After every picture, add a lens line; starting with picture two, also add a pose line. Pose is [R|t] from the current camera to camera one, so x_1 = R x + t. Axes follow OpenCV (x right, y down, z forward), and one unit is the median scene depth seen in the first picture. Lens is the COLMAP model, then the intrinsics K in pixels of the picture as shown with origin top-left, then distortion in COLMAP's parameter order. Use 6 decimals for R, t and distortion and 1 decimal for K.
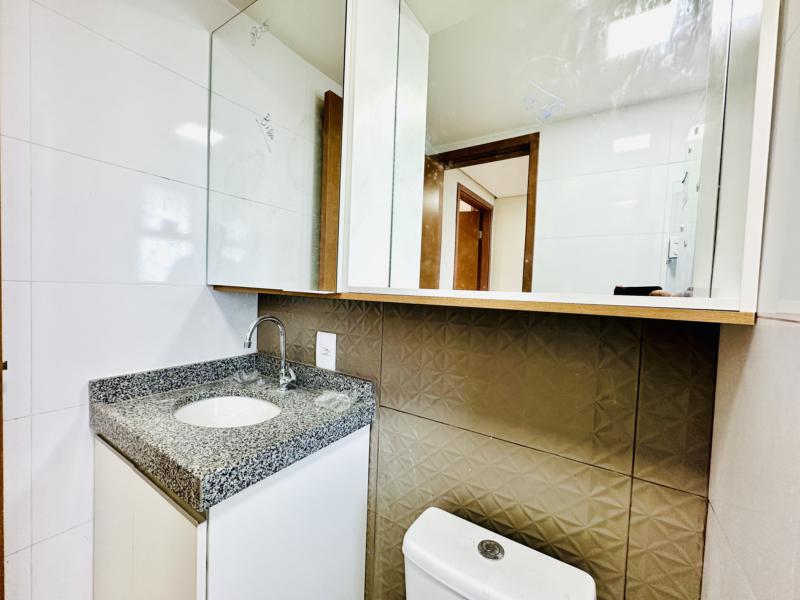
lens RADIAL K [[328.7, 0, 399.2], [0, 328.7, 303.2], [0, 0, 1]] dist [0.001809, -0.000037]
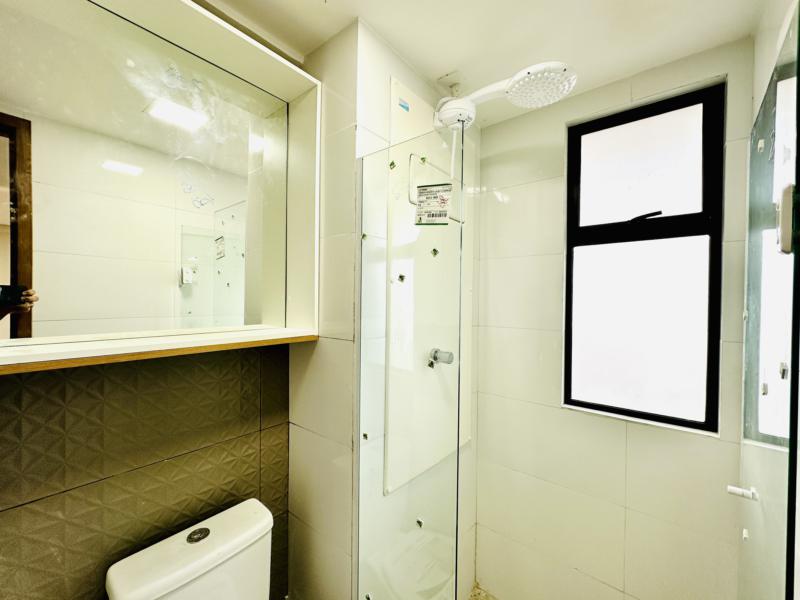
lens RADIAL K [[328.7, 0, 397.4], [0, 328.7, 300.3], [0, 0, 1]] dist [0.001809, -0.000037]
pose [[0.108142, -0.041367, 0.993274, -0.823349], [0.036089, 0.998639, 0.037662, -0.185683], [-0.993480, 0.031773, 0.109488, 0.041052]]
